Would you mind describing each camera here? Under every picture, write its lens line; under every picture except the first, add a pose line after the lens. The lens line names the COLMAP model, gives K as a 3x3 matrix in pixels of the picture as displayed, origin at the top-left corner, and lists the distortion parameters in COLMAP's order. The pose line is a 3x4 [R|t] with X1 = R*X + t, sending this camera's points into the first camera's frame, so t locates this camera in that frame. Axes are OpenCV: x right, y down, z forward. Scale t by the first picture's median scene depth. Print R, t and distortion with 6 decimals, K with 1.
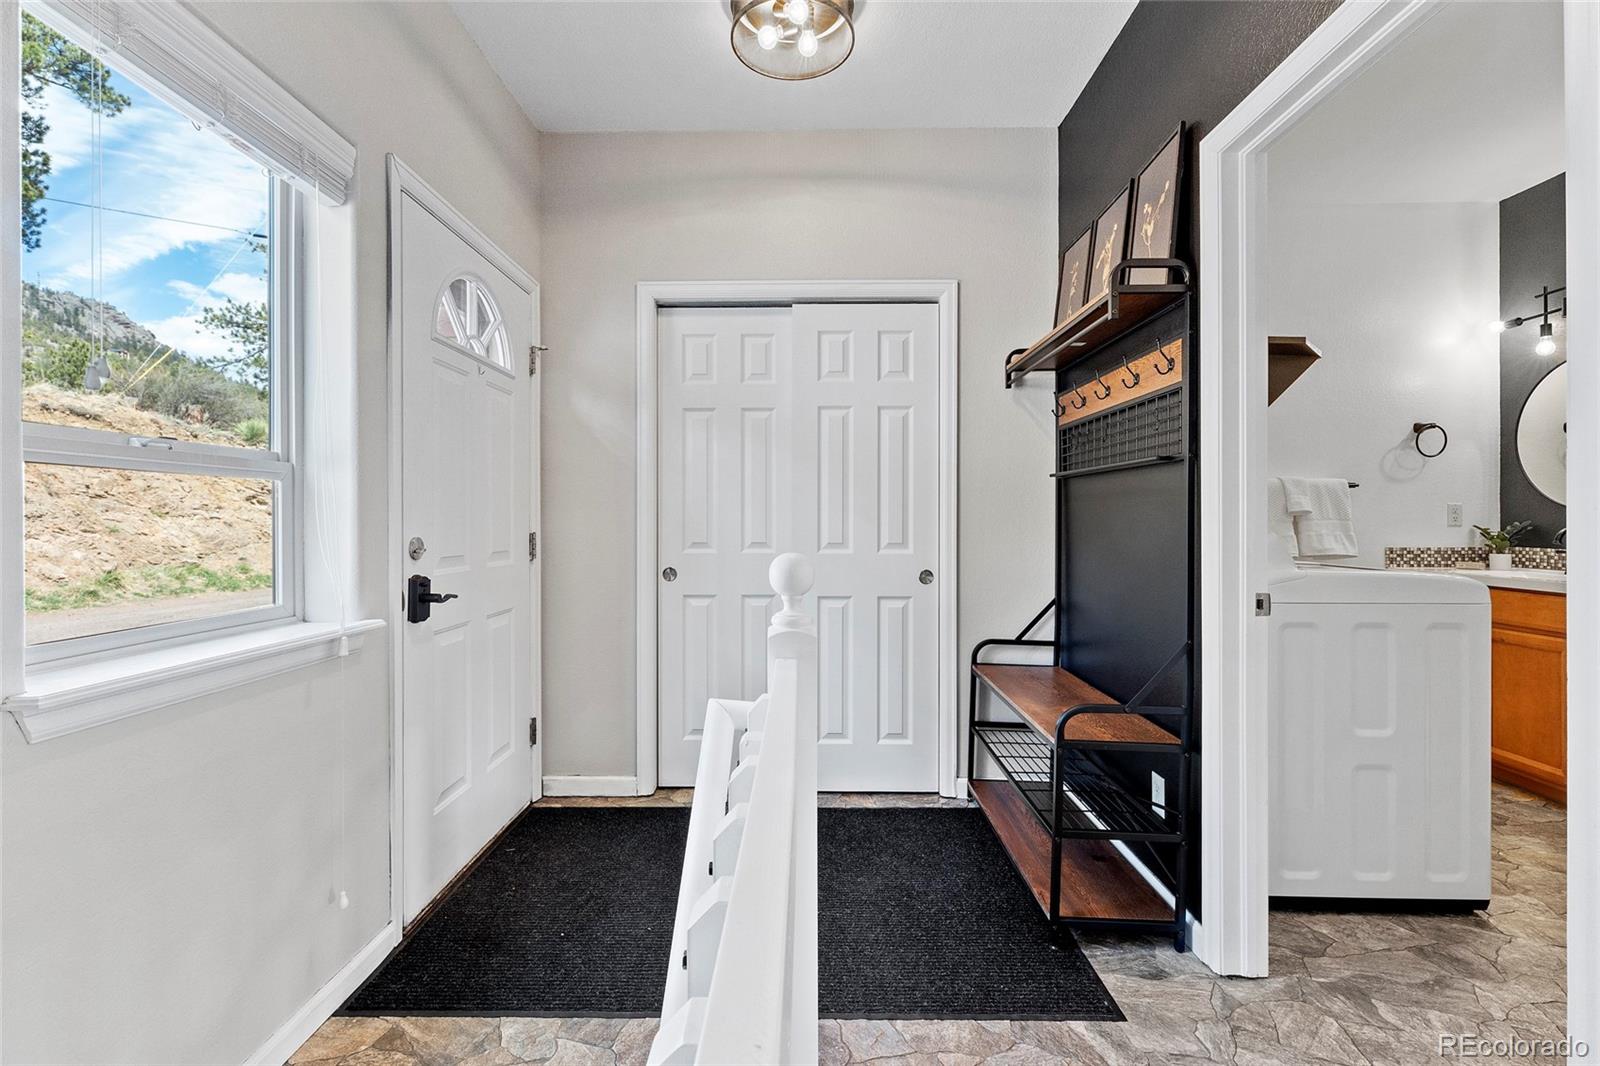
lens RADIAL K [[717.2, 0, 799.3], [0, 717.2, 520.6], [0, 0, 1]] dist [0.002327, -0.001127]
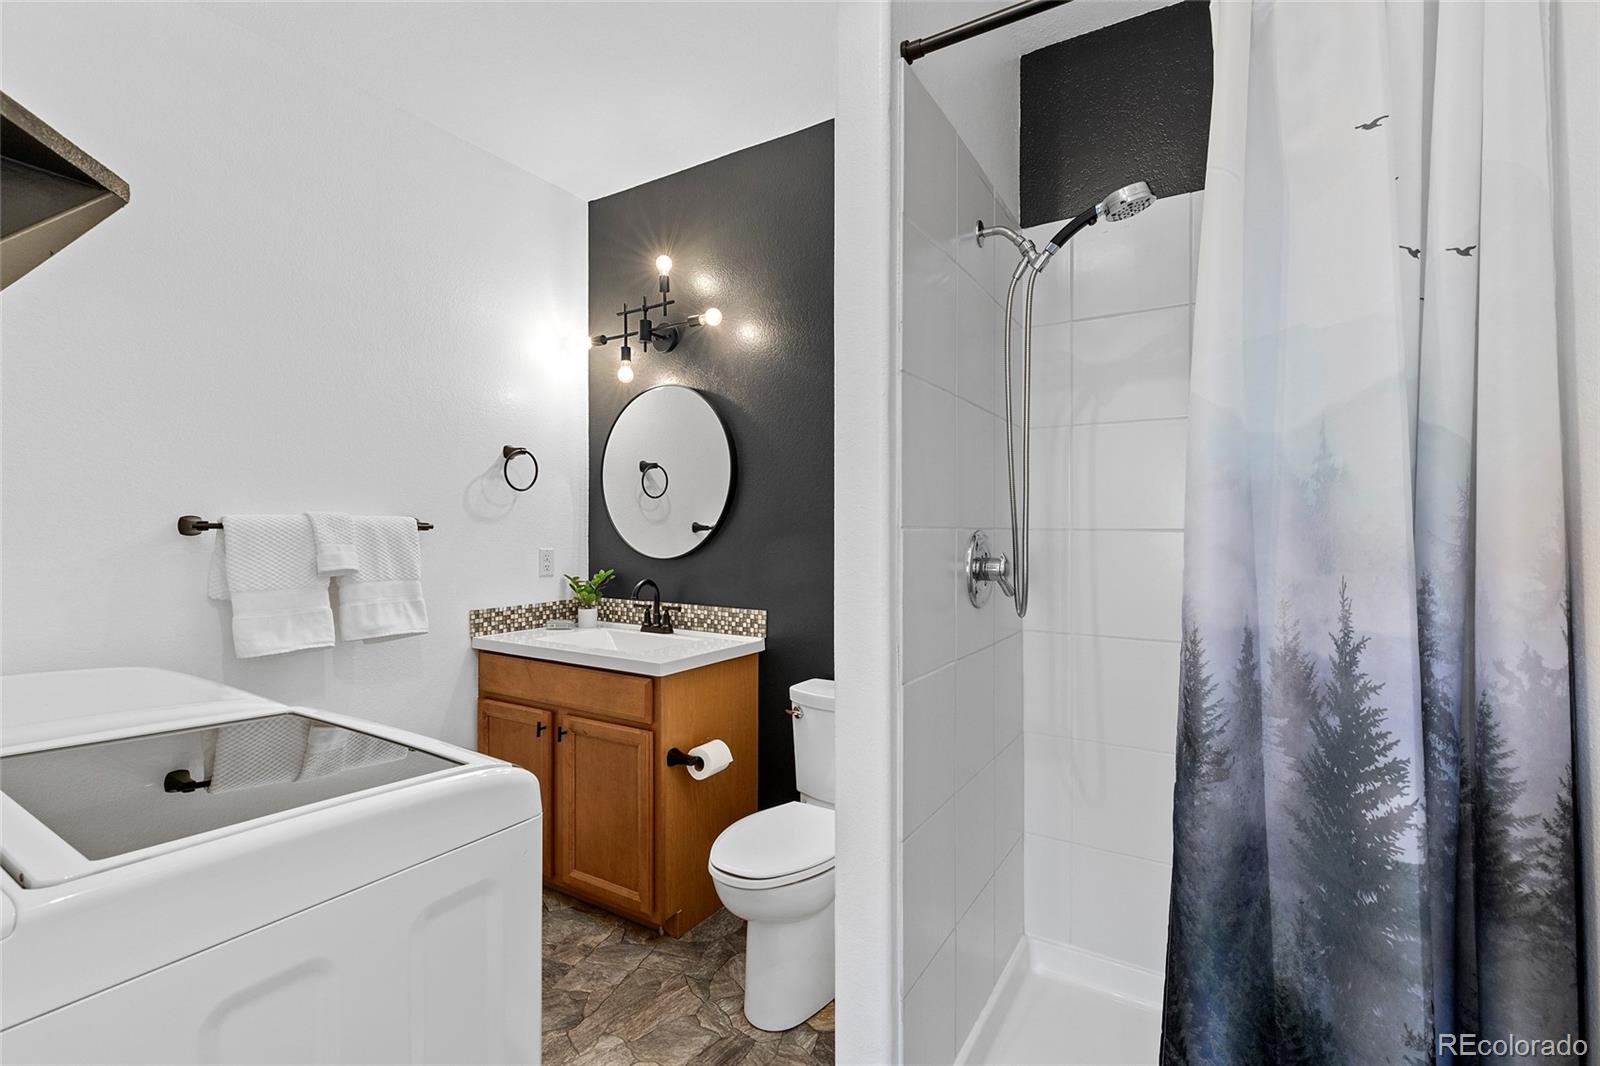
lens RADIAL K [[717.2, 0, 794.7], [0, 717.2, 531.5], [0, 0, 1]] dist [0.002327, -0.001127]
pose [[0.514070, -0.002607, 0.857745, 0.367450], [-0.001540, 0.999991, 0.003962, -0.048287], [-0.857747, -0.003358, 0.514061, 0.347080]]
